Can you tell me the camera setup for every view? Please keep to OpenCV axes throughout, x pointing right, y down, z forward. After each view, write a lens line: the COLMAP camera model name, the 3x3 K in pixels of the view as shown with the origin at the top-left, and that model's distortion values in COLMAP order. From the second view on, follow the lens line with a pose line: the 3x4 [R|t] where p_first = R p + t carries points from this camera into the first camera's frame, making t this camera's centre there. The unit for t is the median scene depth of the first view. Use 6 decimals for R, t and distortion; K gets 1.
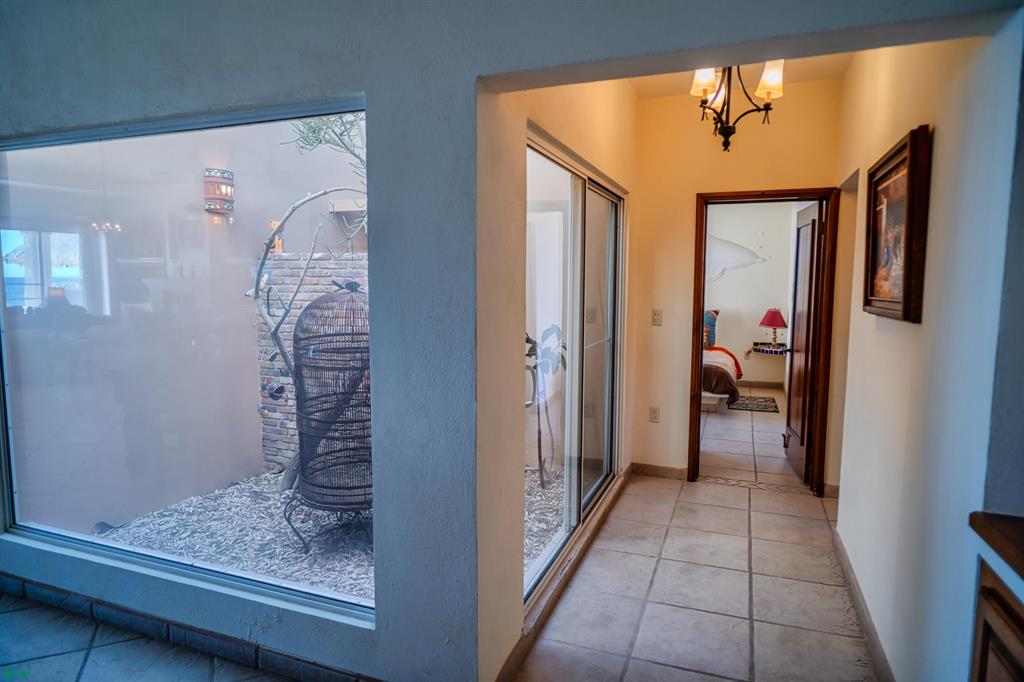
lens RADIAL K [[606.4, 0, 511.0], [0, 606.4, 333.4], [0, 0, 1]] dist [-0.001364, 0.000556]
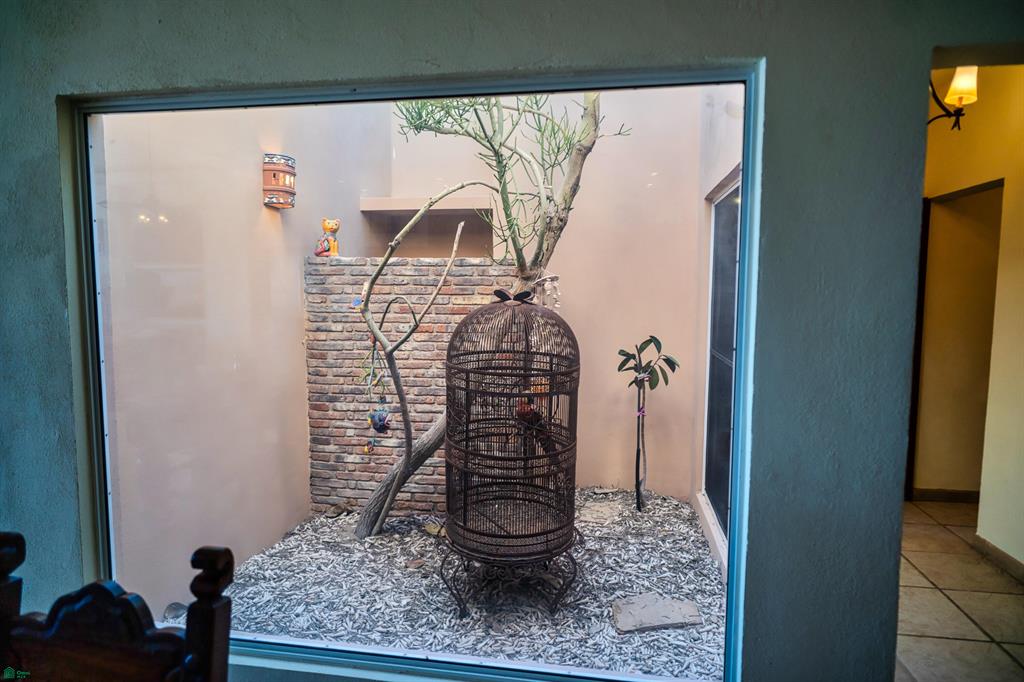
lens RADIAL K [[606.4, 0, 508.0], [0, 606.4, 331.9], [0, 0, 1]] dist [-0.001364, 0.000556]
pose [[0.979742, -0.015748, 0.199642, -0.362928], [0.018531, 0.999755, -0.012075, -0.014535], [-0.199403, 0.015530, 0.979794, 0.137242]]
